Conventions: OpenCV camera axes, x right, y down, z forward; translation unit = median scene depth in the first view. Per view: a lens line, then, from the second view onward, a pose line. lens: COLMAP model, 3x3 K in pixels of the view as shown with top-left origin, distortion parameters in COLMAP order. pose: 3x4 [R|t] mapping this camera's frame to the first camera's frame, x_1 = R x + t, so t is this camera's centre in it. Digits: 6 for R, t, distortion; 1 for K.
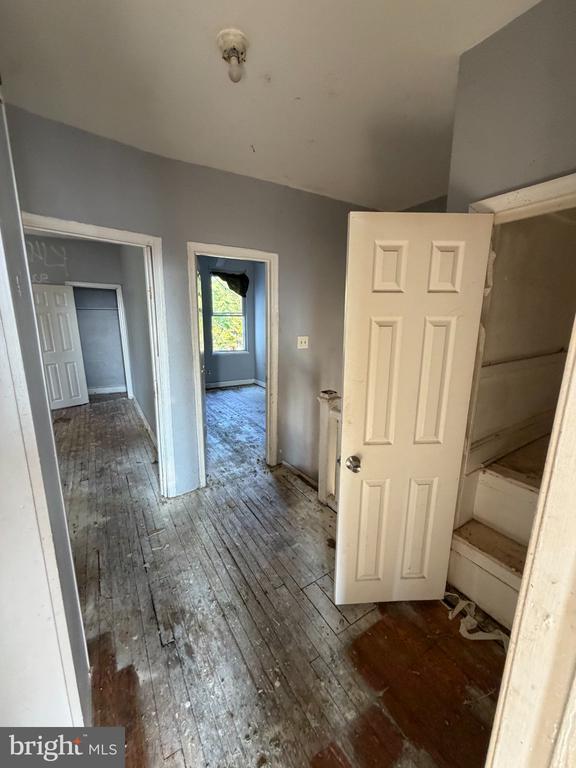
lens RADIAL K [[307.5, 0, 288.1], [0, 307.5, 383.6], [0, 0, 1]] dist [-0.000737, 0.000042]
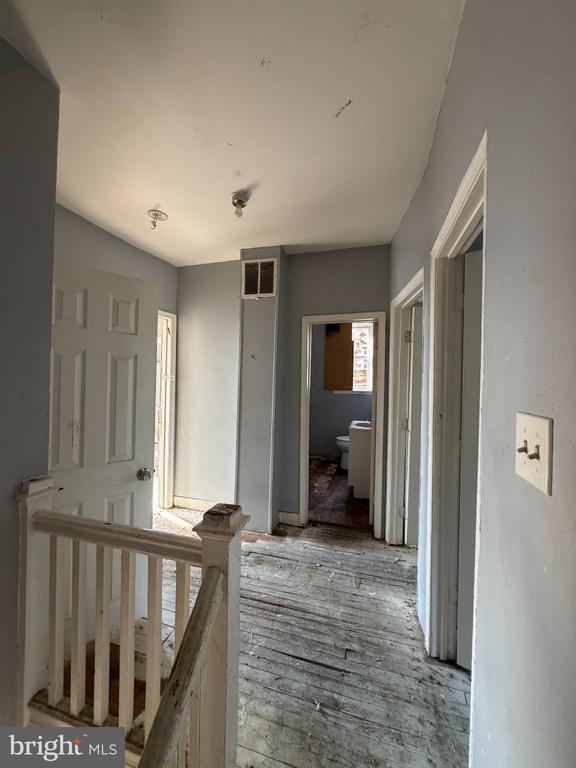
lens RADIAL K [[307.5, 0, 289.5], [0, 307.5, 380.3], [0, 0, 1]] dist [-0.000737, 0.000042]
pose [[-0.751827, -0.016561, -0.659152, 0.390317], [-0.161626, 0.973814, 0.159884, -0.264773], [0.639244, 0.226741, -0.734817, 1.482317]]
